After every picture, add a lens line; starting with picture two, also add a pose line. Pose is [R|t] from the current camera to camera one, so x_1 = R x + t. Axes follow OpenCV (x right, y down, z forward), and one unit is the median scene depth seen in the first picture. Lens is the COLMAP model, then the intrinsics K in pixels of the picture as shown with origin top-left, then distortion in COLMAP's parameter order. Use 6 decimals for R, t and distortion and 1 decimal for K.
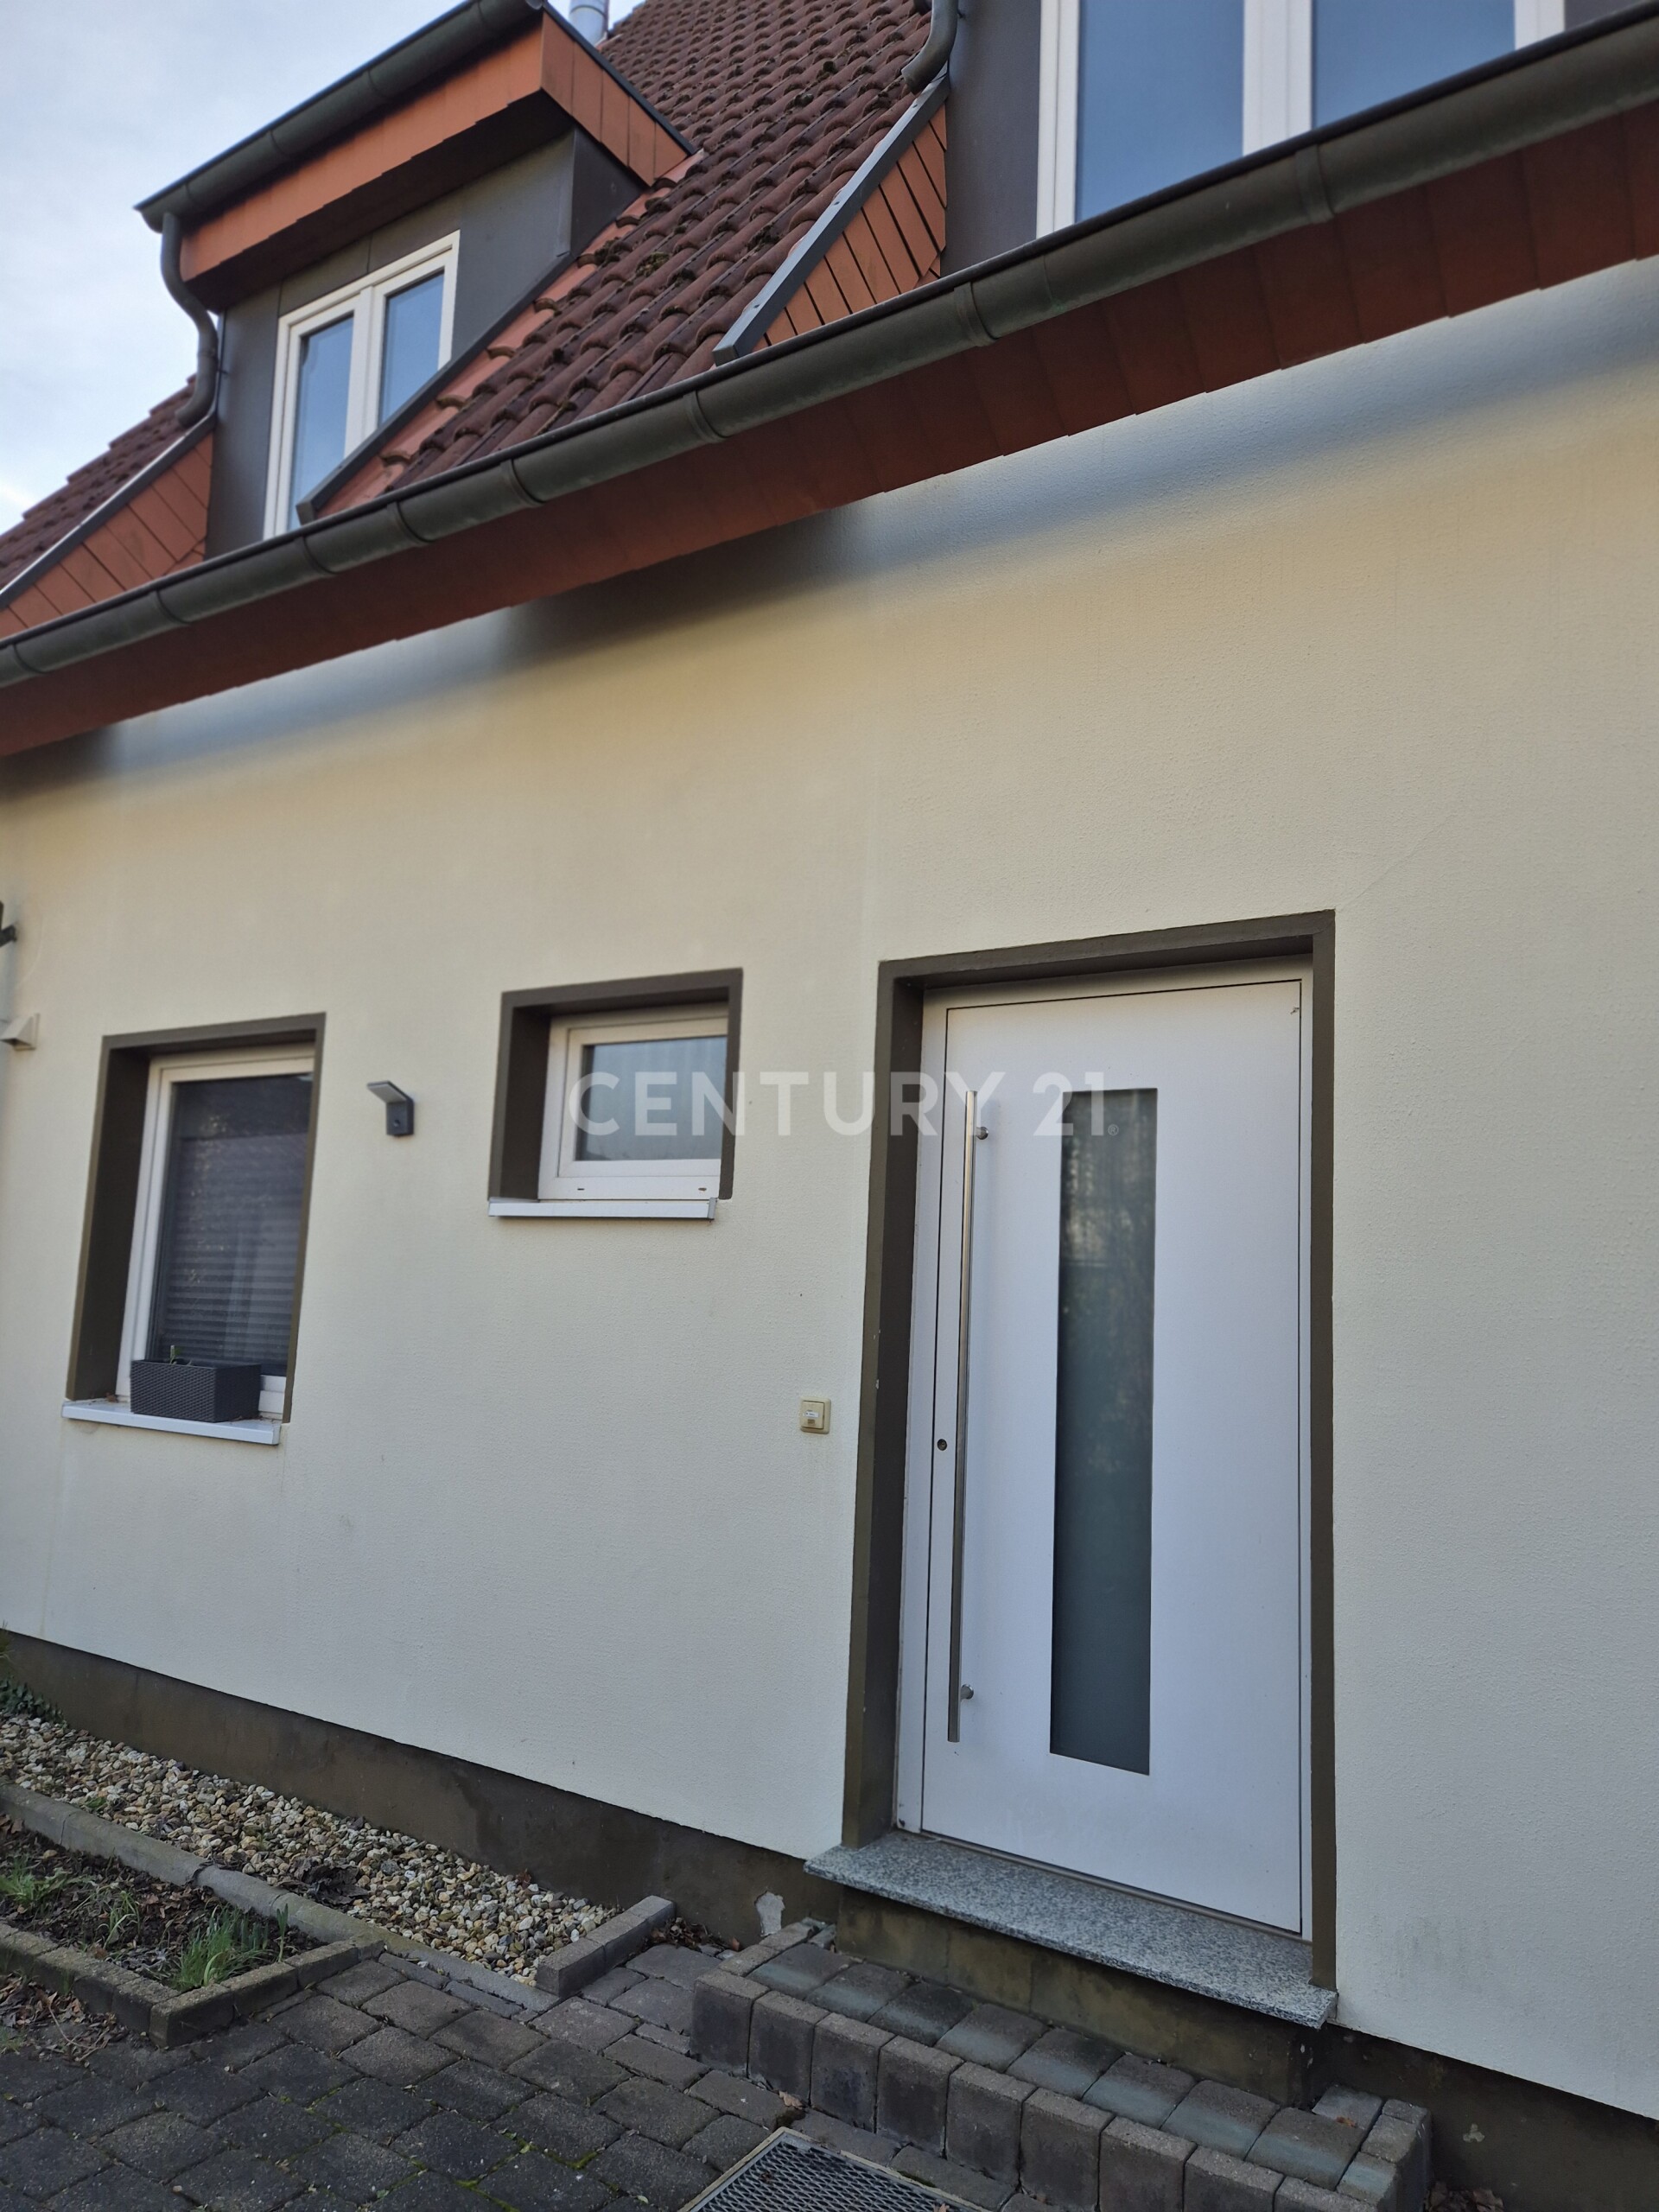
lens RADIAL K [[1598.3, 0, 829.5], [0, 1598.3, 1106.0], [0, 0, 1]] dist [0.005831, 0.076292]
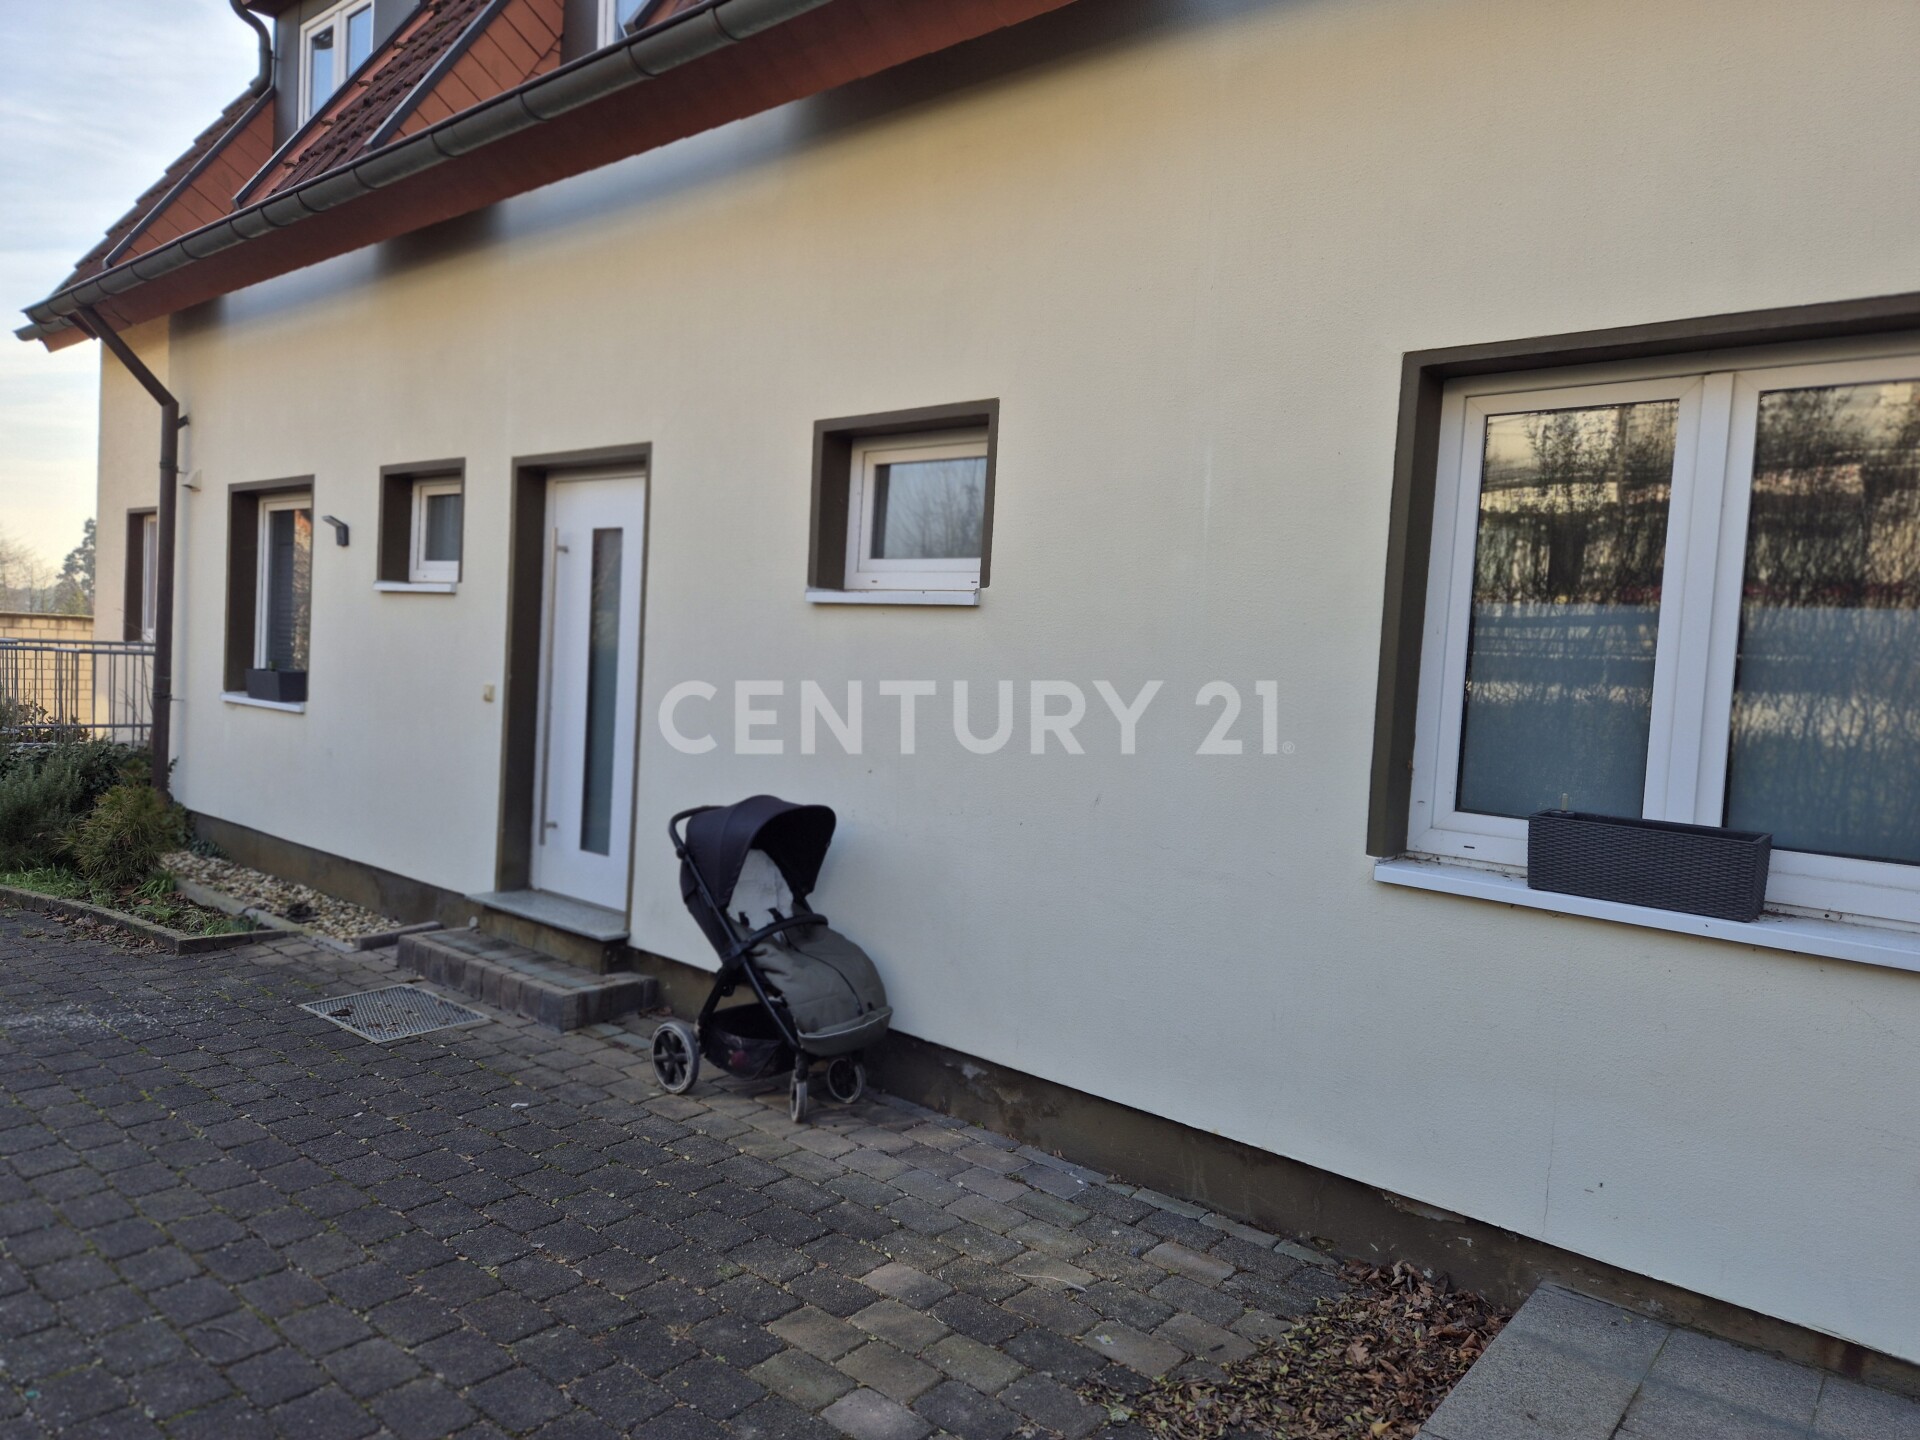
lens RADIAL K [[1277.5, 0, 960.0], [0, 1277.5, 720.0], [0, 0, 1]] dist [0.001041, -0.001474]
pose [[0.996392, 0.017574, -0.083033, 0.743674], [-0.004196, 0.987330, 0.158622, -0.025815], [0.084768, -0.157702, 0.983842, -0.547228]]
